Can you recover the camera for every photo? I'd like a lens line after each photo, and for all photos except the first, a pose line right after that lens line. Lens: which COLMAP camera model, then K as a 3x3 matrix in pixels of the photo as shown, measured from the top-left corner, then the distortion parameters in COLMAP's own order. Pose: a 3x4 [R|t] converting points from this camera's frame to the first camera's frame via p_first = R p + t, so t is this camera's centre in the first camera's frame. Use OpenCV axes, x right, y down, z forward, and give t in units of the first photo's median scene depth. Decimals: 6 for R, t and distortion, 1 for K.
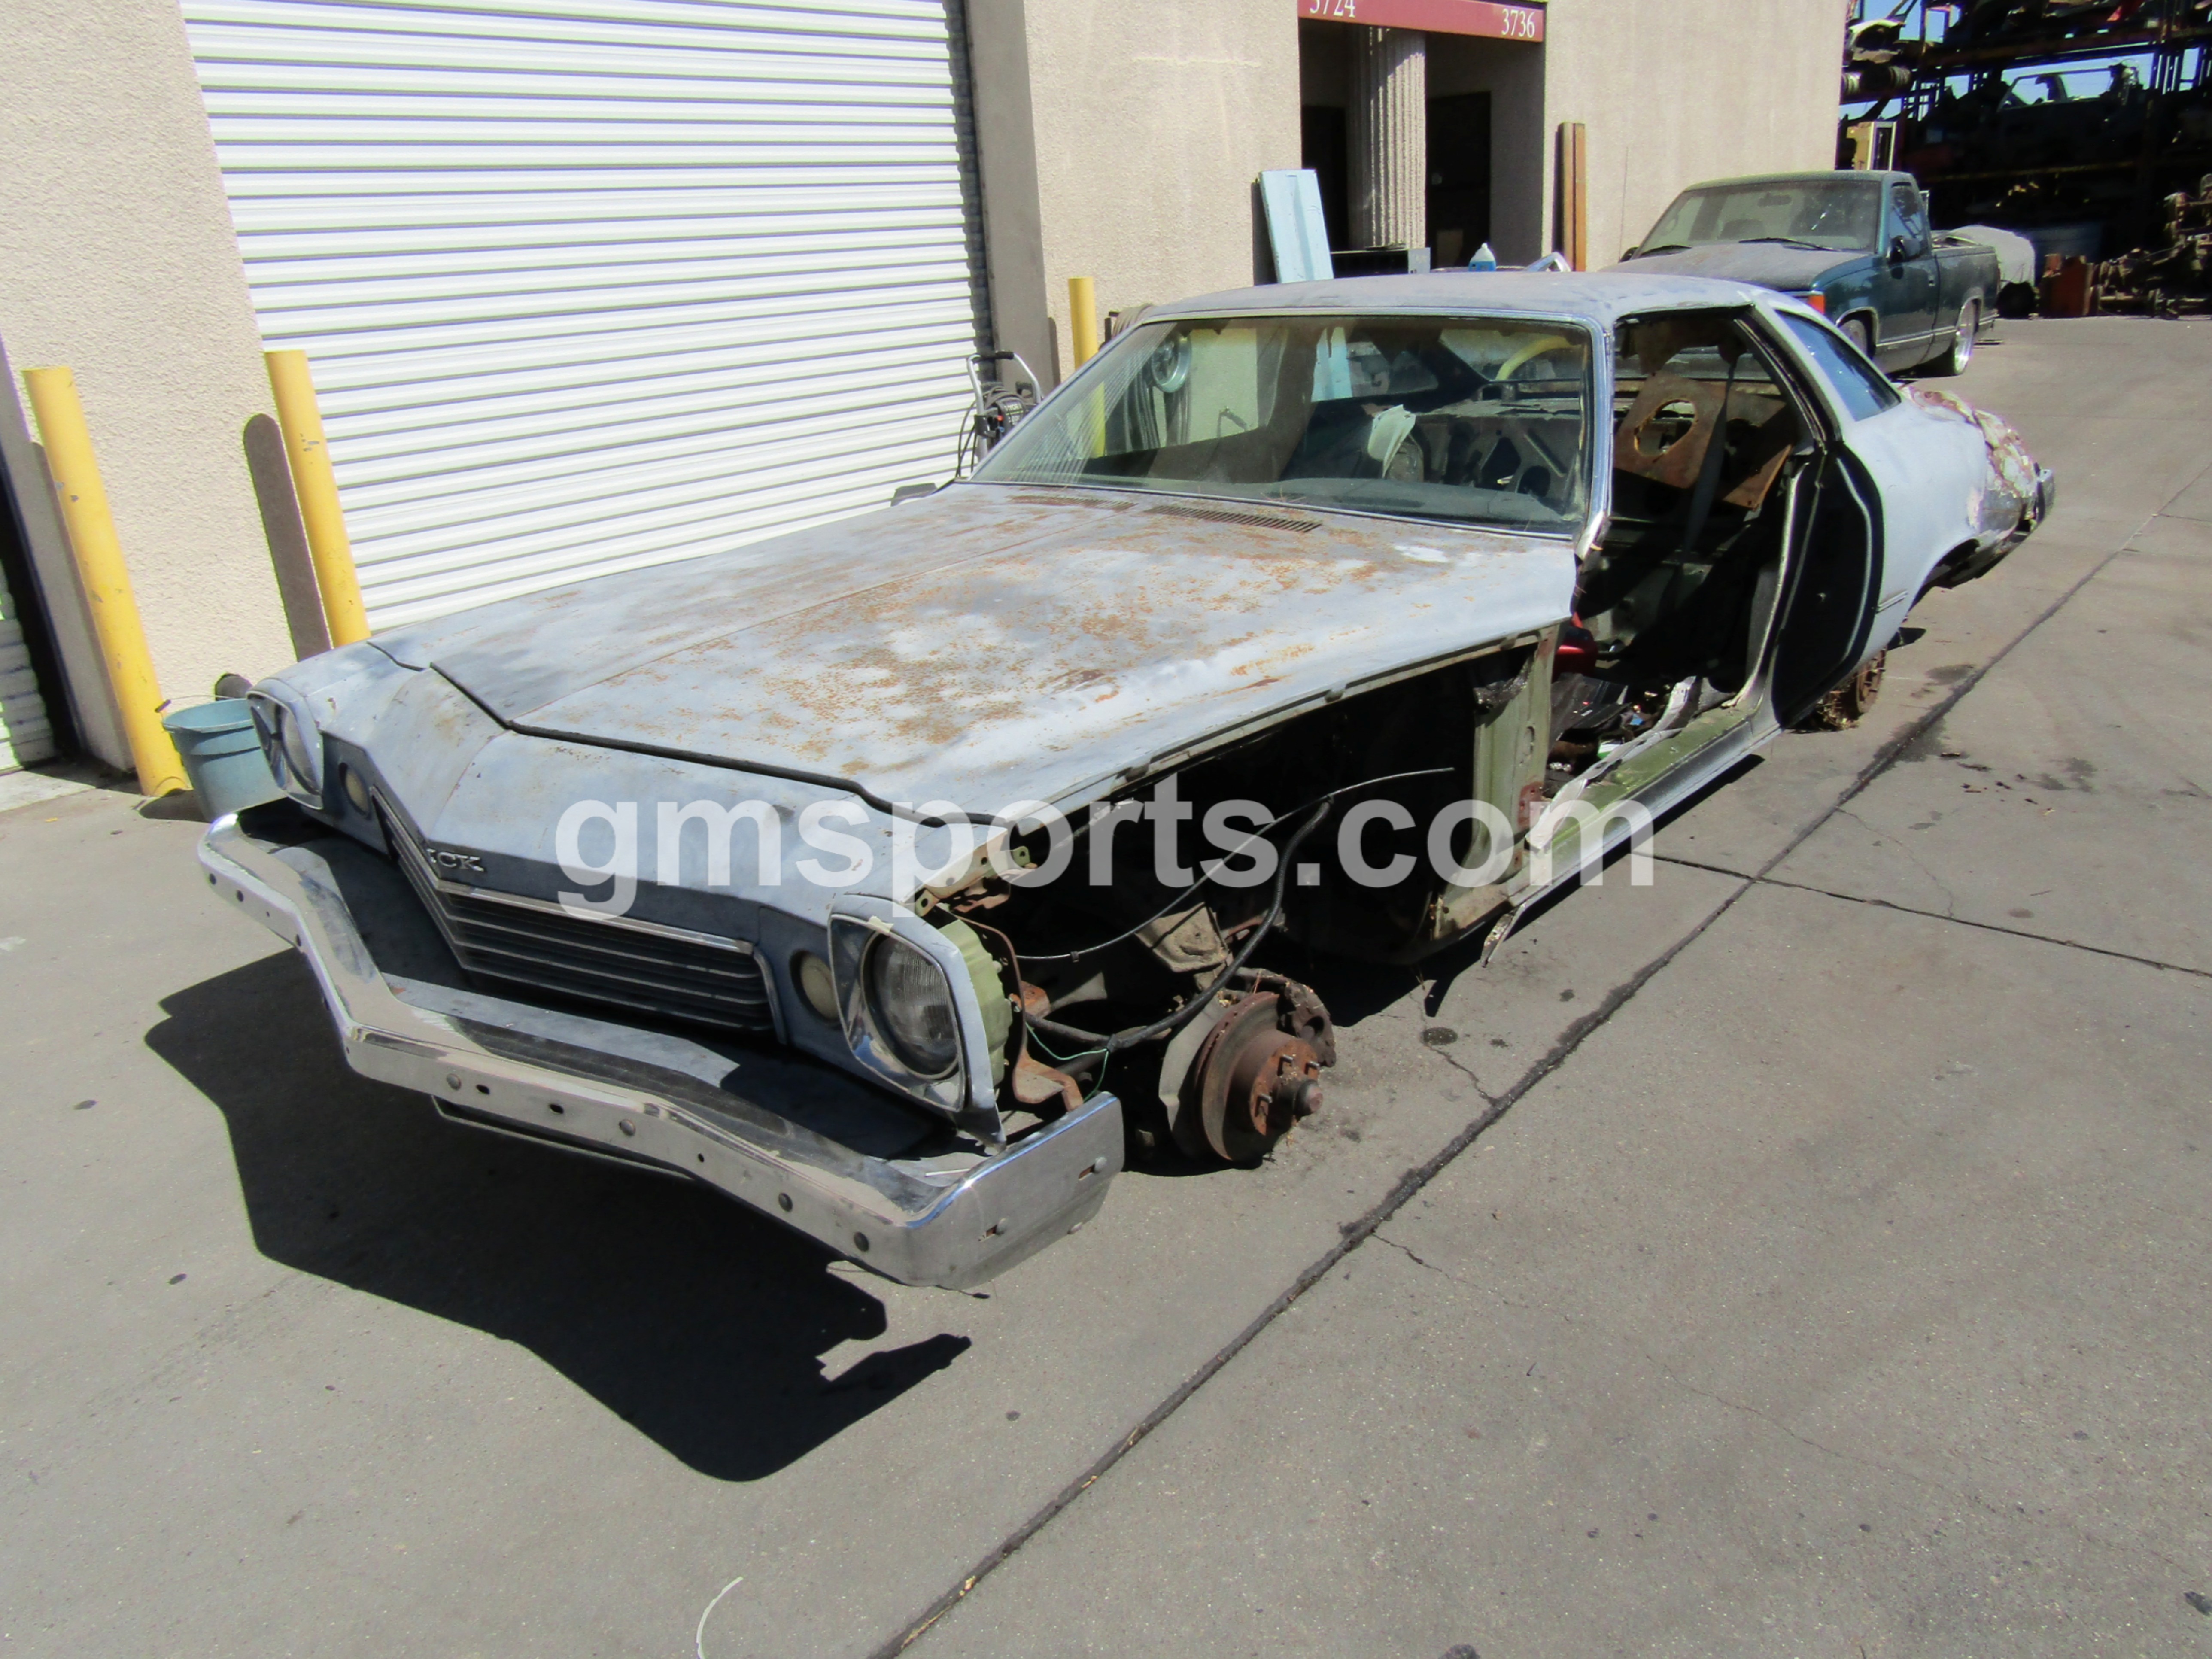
lens RADIAL K [[1572.7, 0, 1102.8], [0, 1572.7, 822.6], [0, 0, 1]] dist [0.006264, -0.013720]
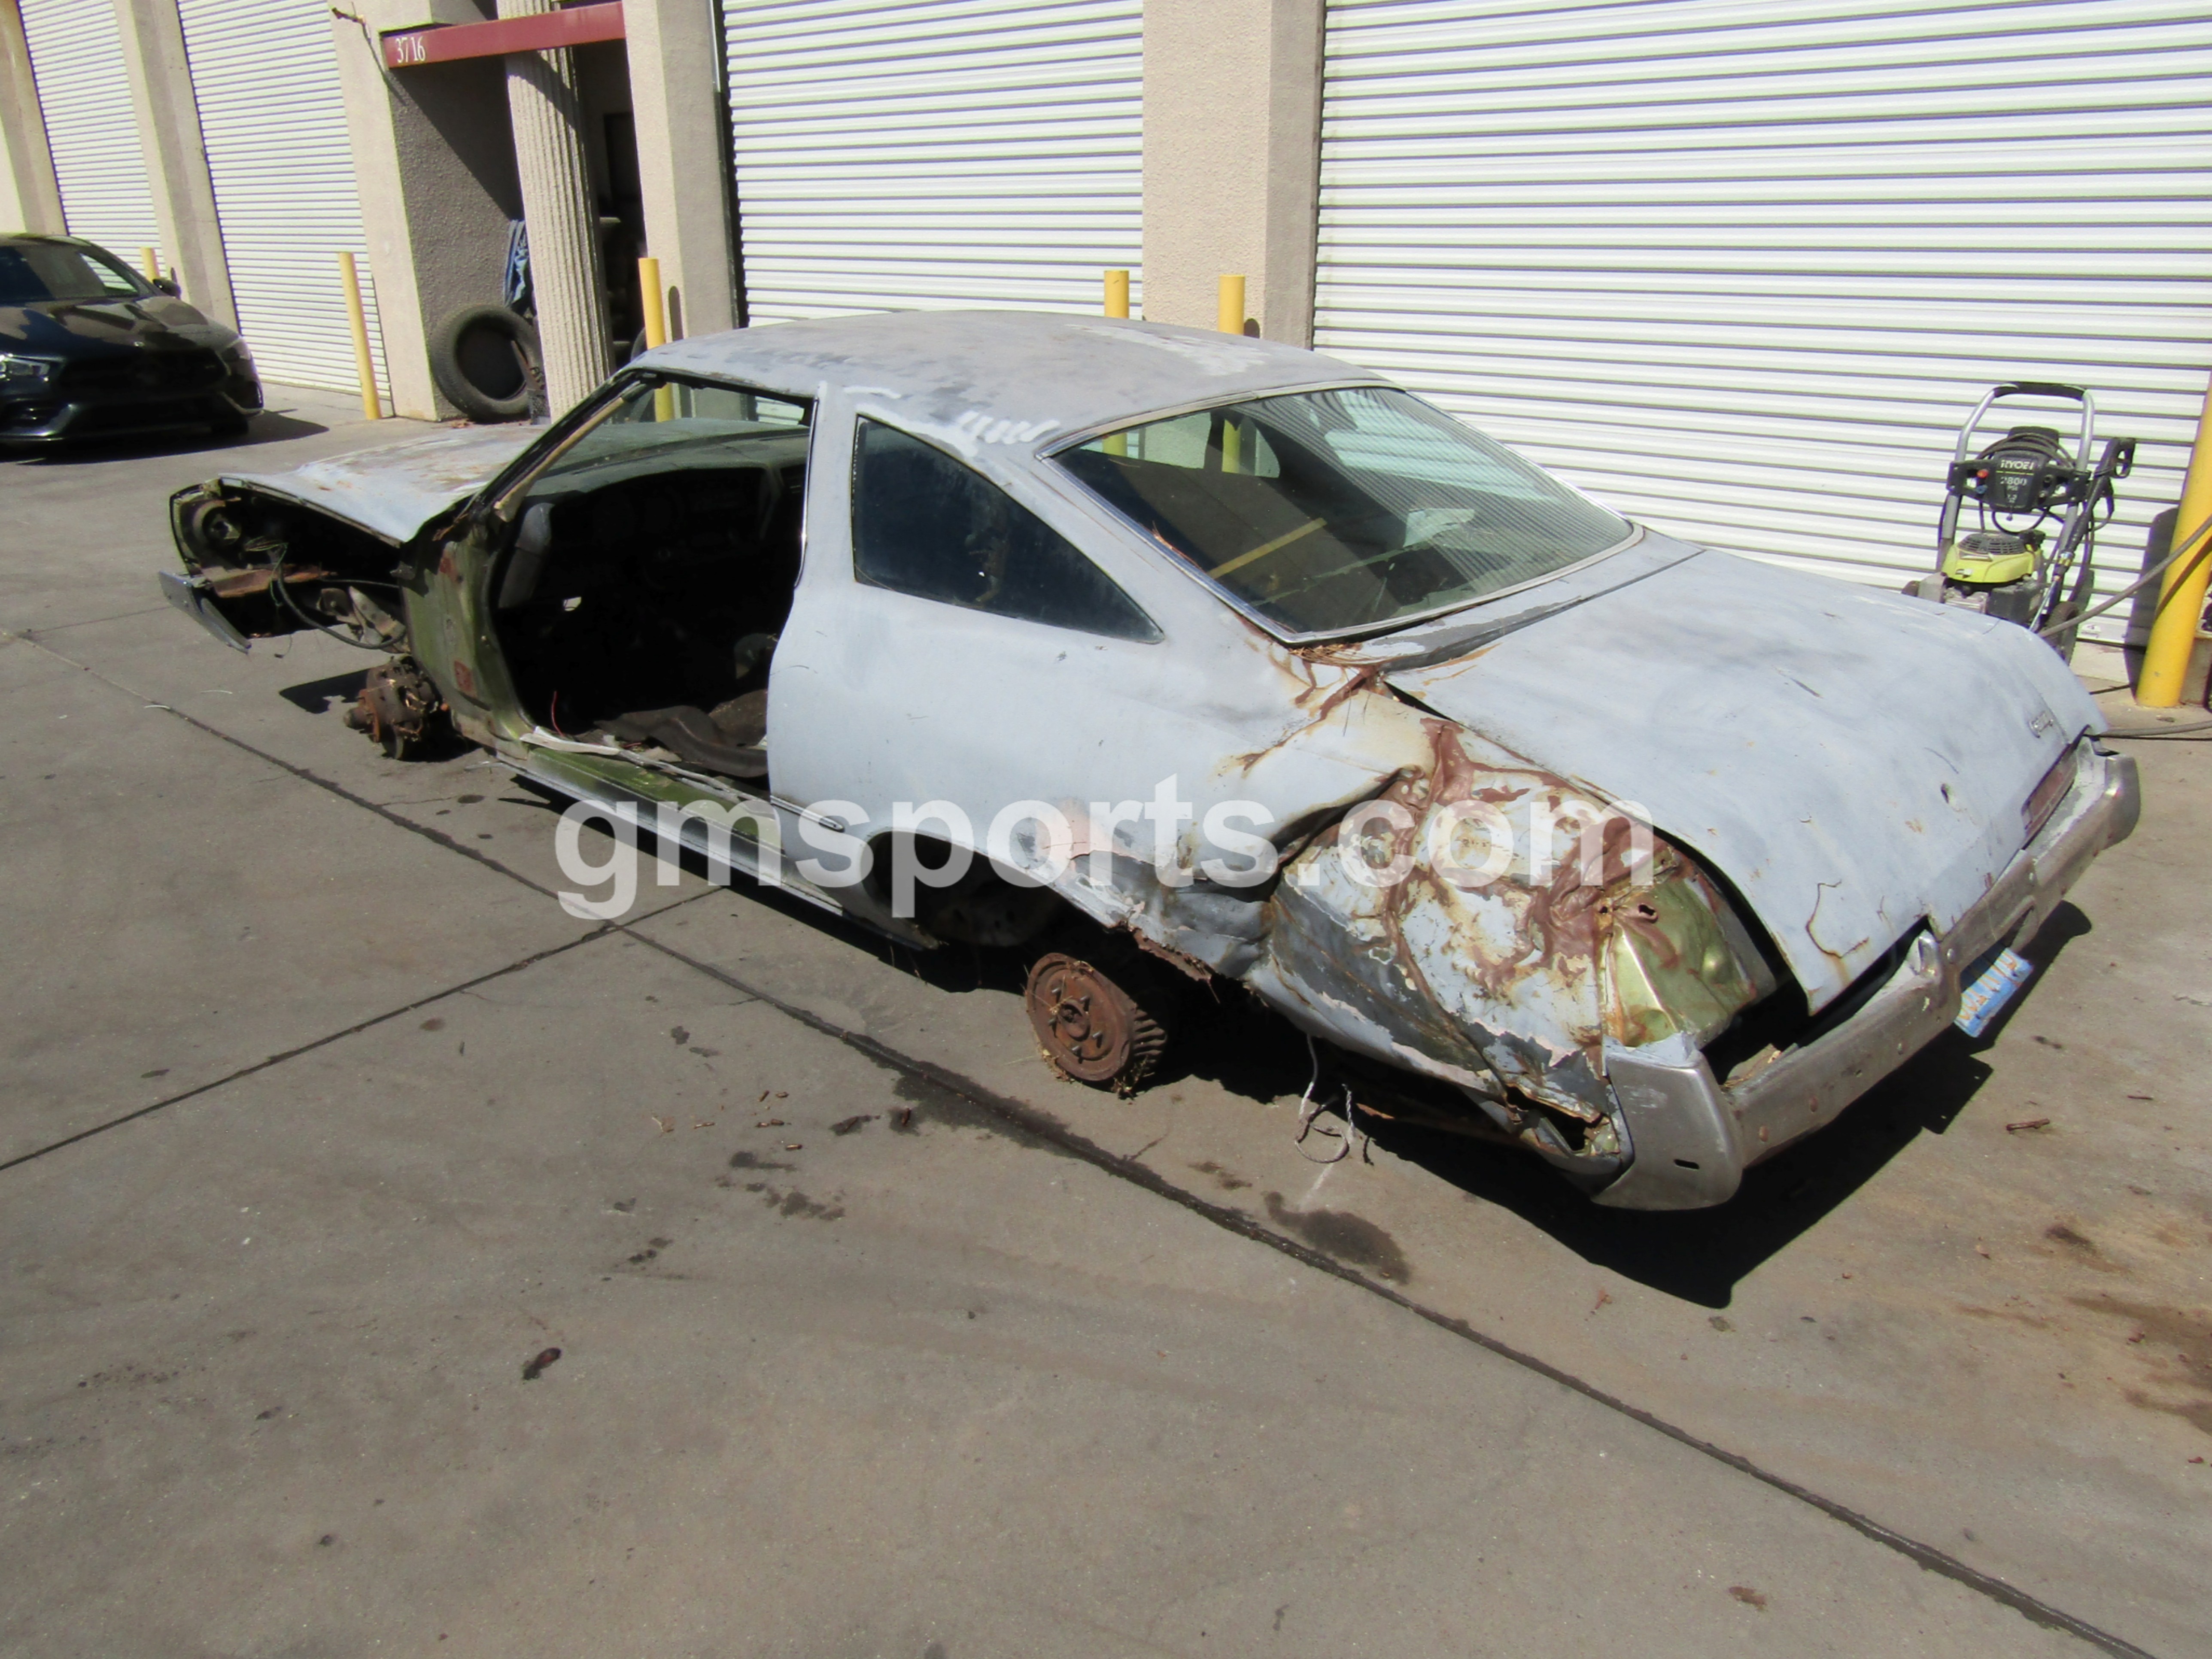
lens RADIAL K [[1572.7, 0, 1102.7], [0, 1572.7, 828.6], [0, 0, 1]] dist [0.006264, -0.013720]
pose [[-0.008559, 0.422108, -0.906505, 1.161597], [-0.334883, 0.852981, 0.400347, -0.473426], [0.942221, 0.306999, 0.134056, 1.006664]]
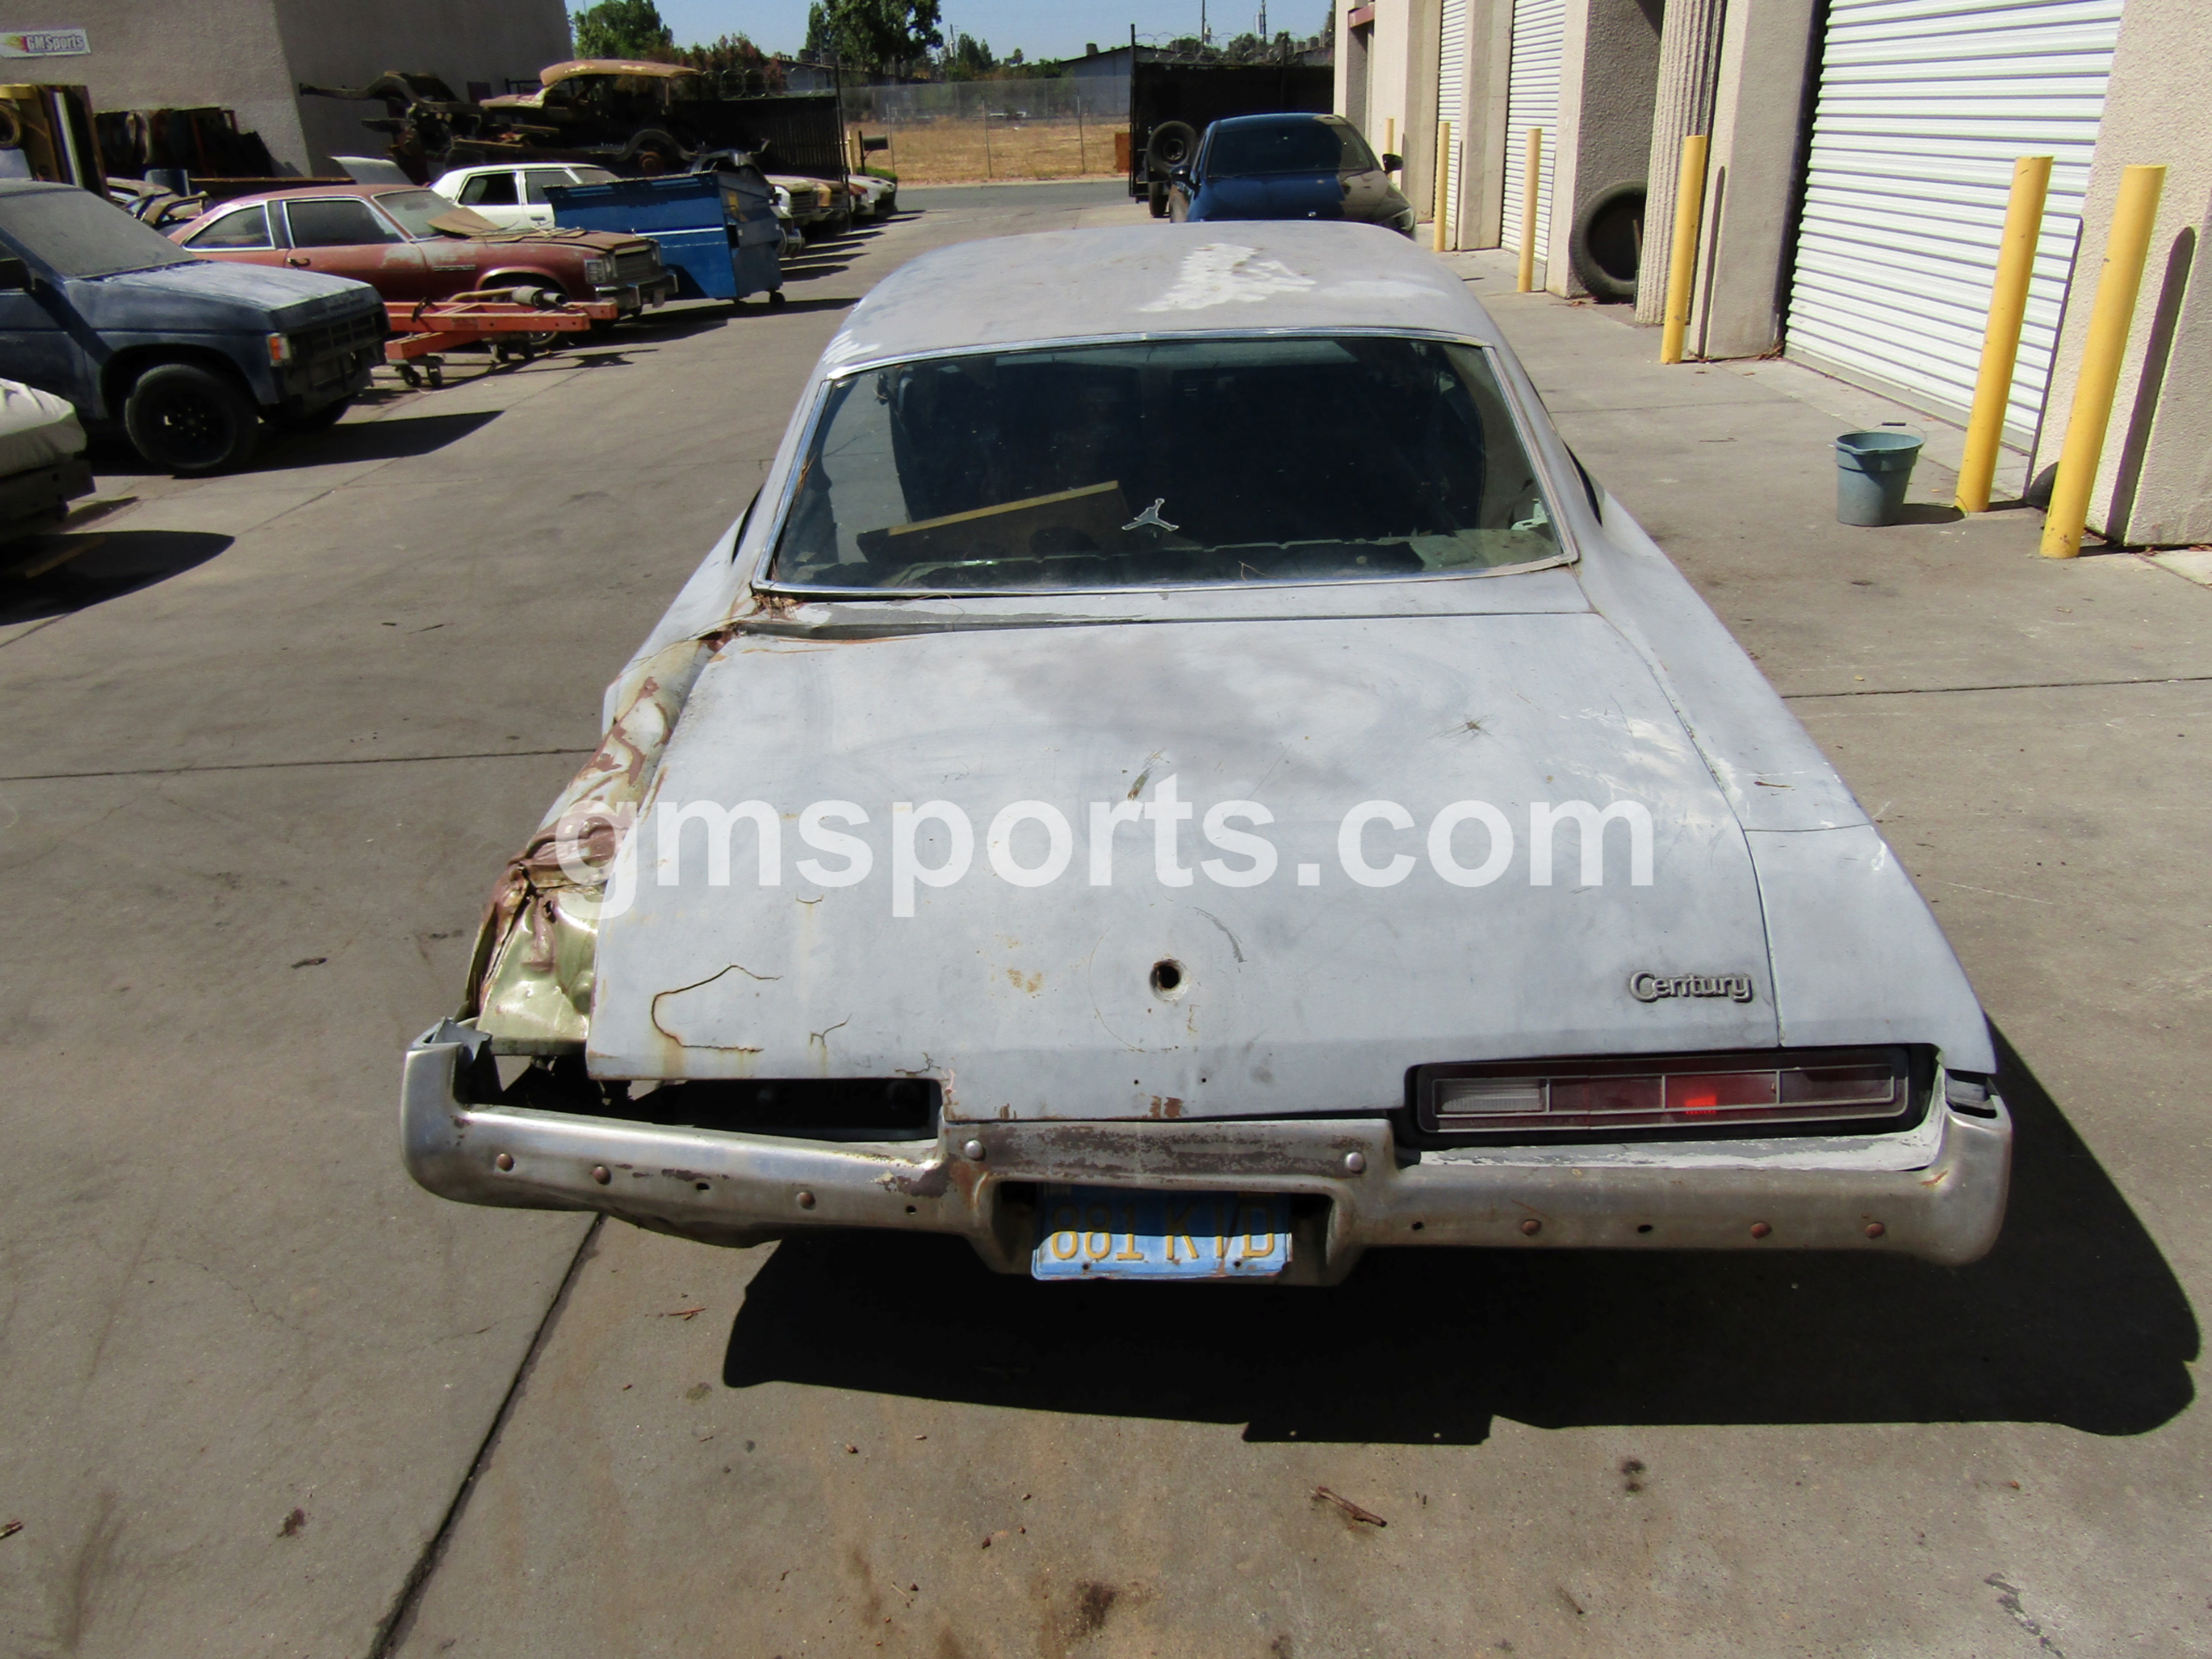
lens RADIAL K [[1572.7, 0, 1093.6], [0, 1572.7, 832.4], [0, 0, 1]] dist [0.006264, -0.013720]
pose [[-0.773665, 0.347516, -0.529787, 0.822610], [-0.129445, 0.731830, 0.669080, -0.677580], [0.620231, 0.586223, -0.521207, 1.608601]]
